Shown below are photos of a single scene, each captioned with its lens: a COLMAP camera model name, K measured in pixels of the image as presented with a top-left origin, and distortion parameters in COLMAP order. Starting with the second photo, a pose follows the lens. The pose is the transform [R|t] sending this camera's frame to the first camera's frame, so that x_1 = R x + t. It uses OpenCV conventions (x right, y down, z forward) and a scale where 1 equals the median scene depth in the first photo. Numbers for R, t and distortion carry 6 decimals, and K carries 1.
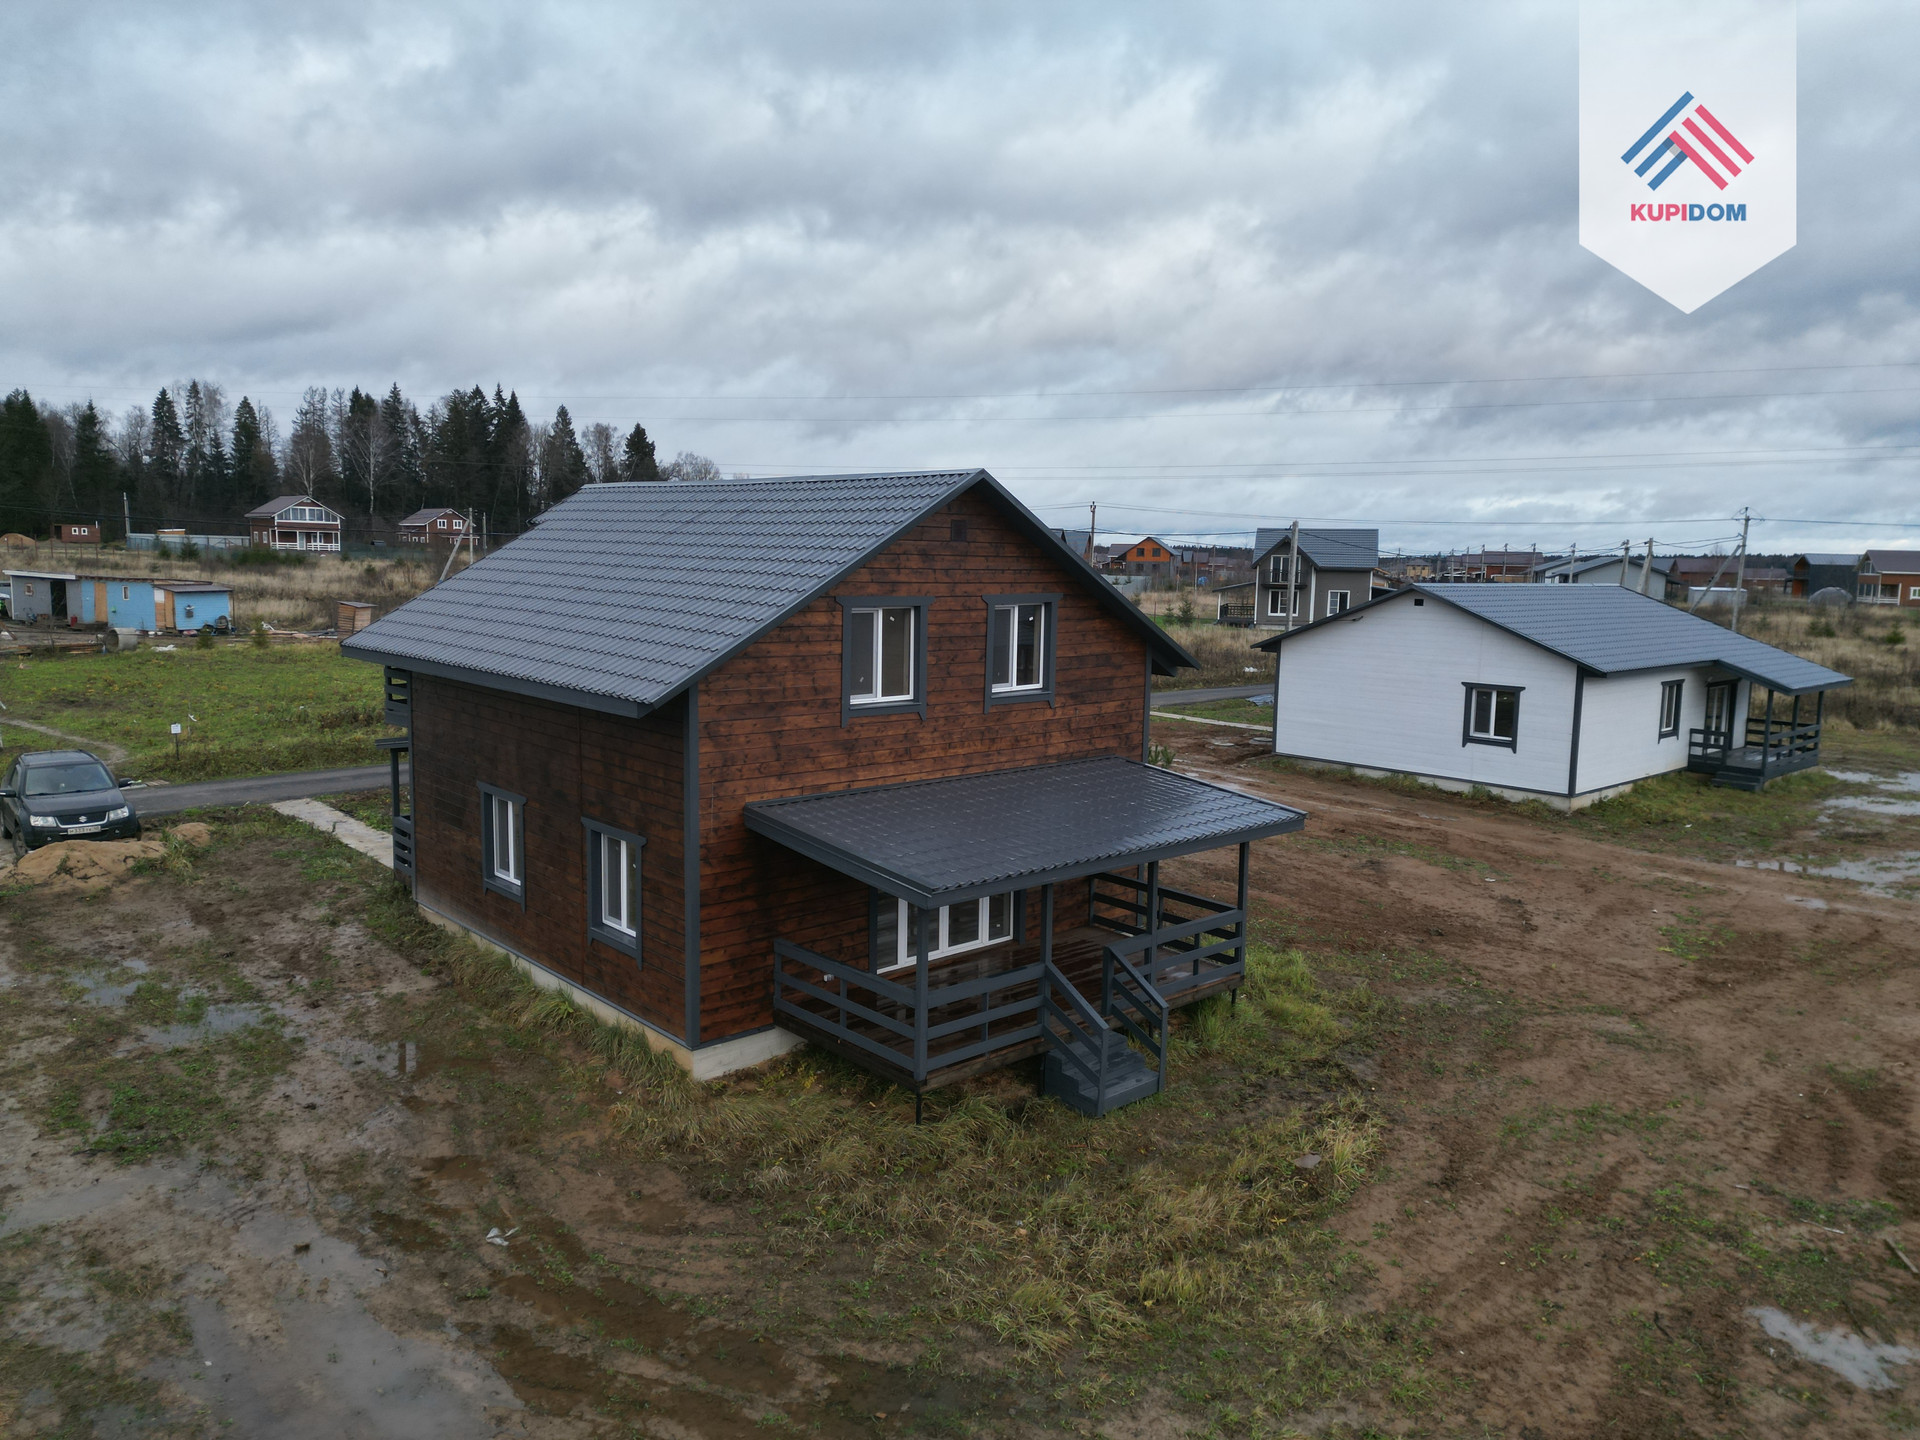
lens RADIAL K [[1334.8, 0, 972.7], [0, 1334.8, 702.7], [0, 0, 1]] dist [0.071519, -0.058208]
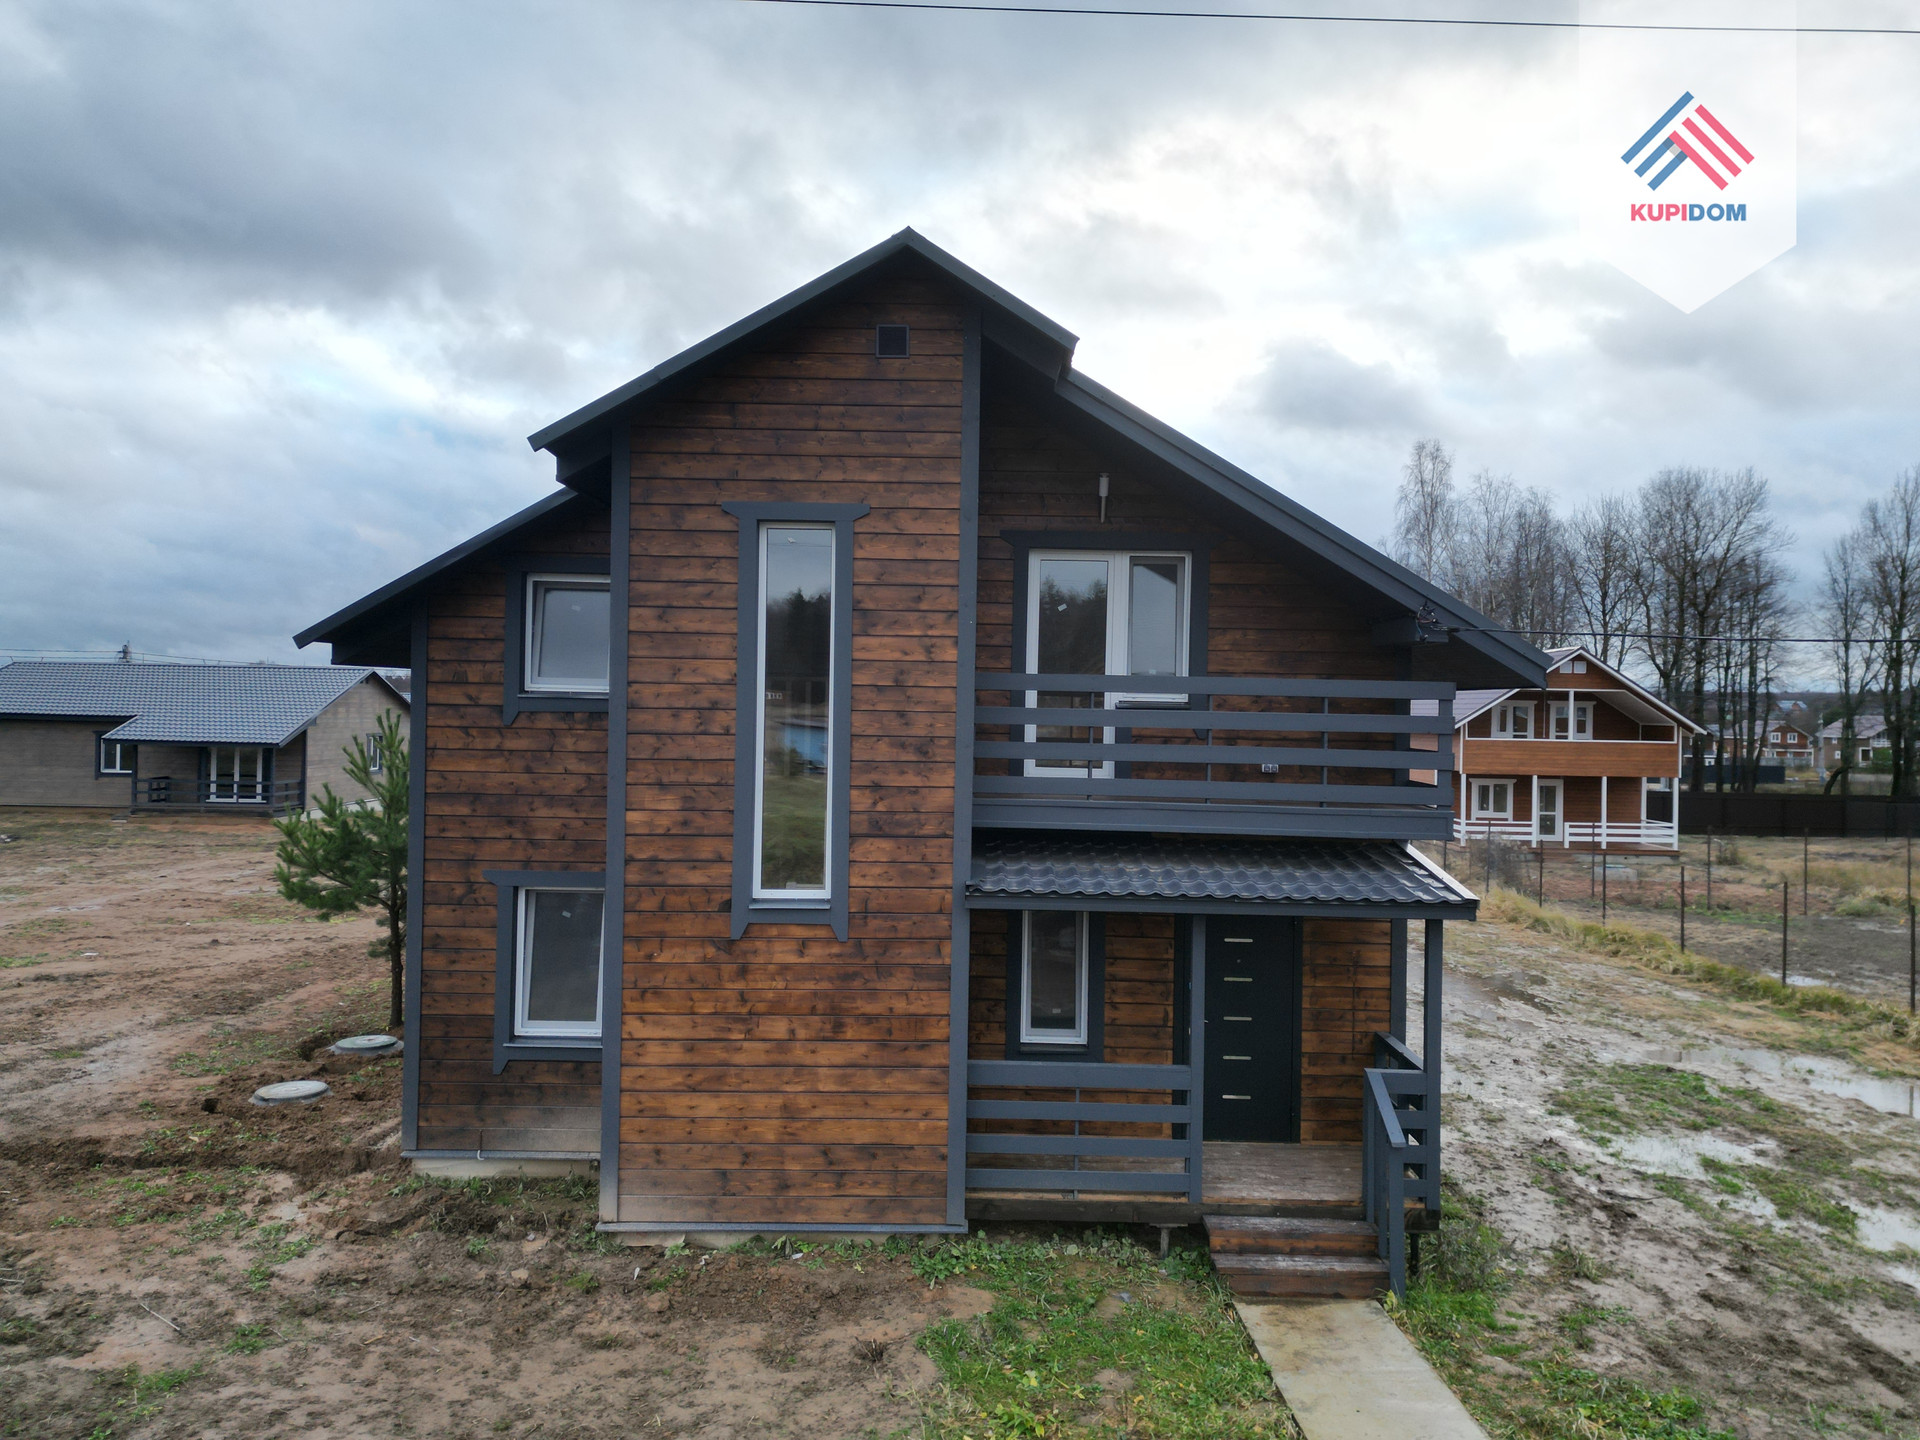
lens RADIAL K [[1334.8, 0, 962.9], [0, 1334.8, 712.2], [0, 0, 1]] dist [0.071519, -0.058208]
pose [[-0.729850, -0.036645, 0.682624, -0.711544], [0.041627, 0.994327, 0.097884, -0.088236], [-0.682339, 0.099856, -0.724184, 1.644548]]
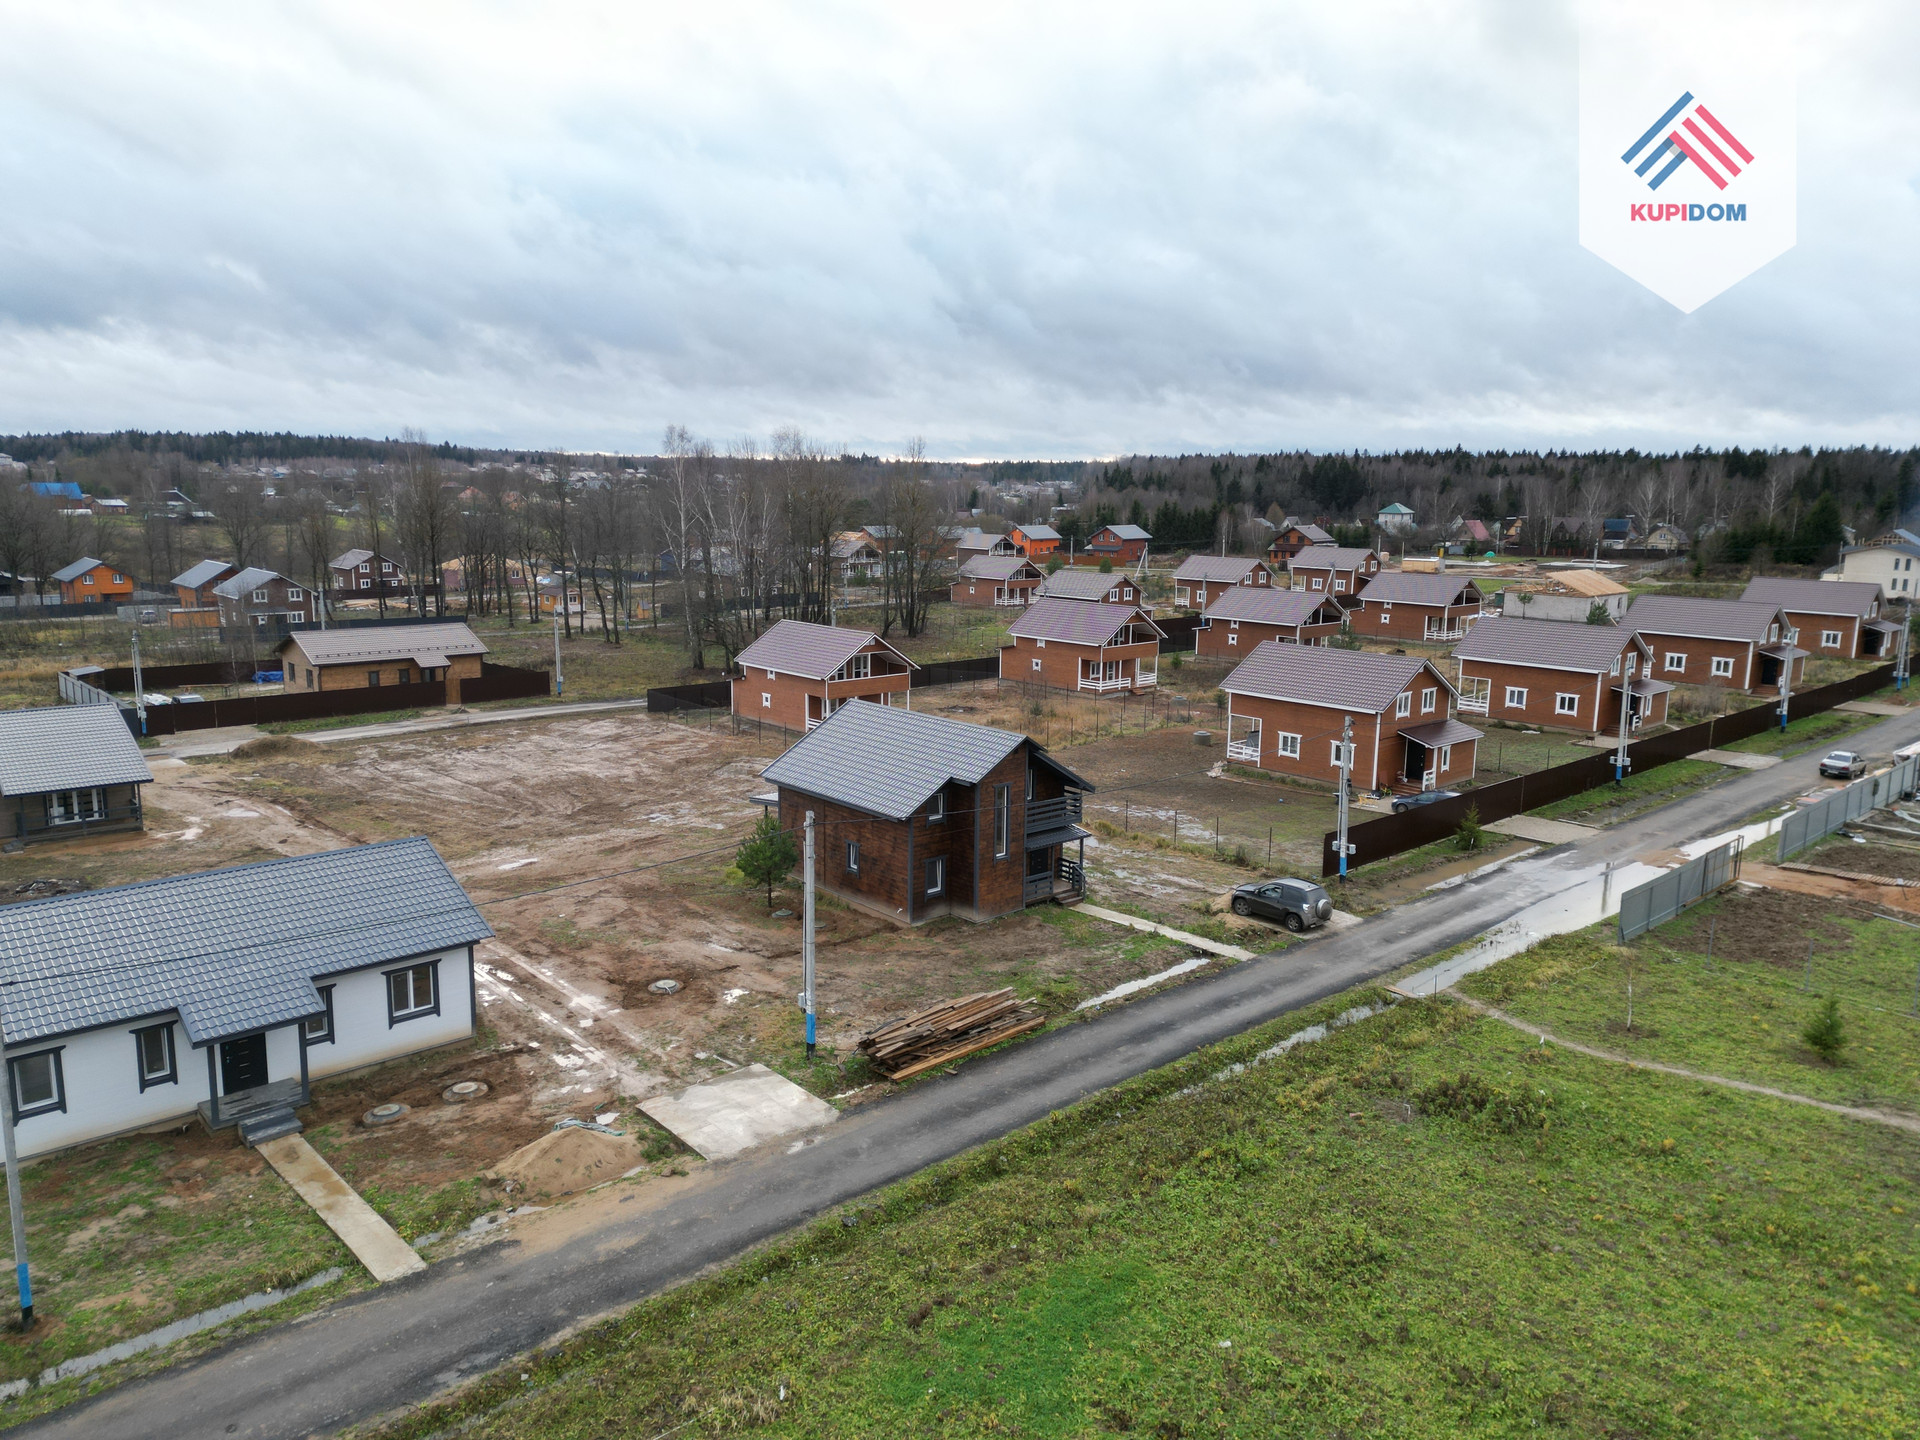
lens RADIAL K [[1334.8, 0, 968.9], [0, 1334.8, 713.8], [0, 0, 1]] dist [0.071519, -0.058208]
pose [[-0.999121, -0.040965, 0.008912, -0.281521], [-0.036817, 0.959046, 0.280847, -0.972909], [-0.020052, 0.280272, -0.959711, 3.768736]]
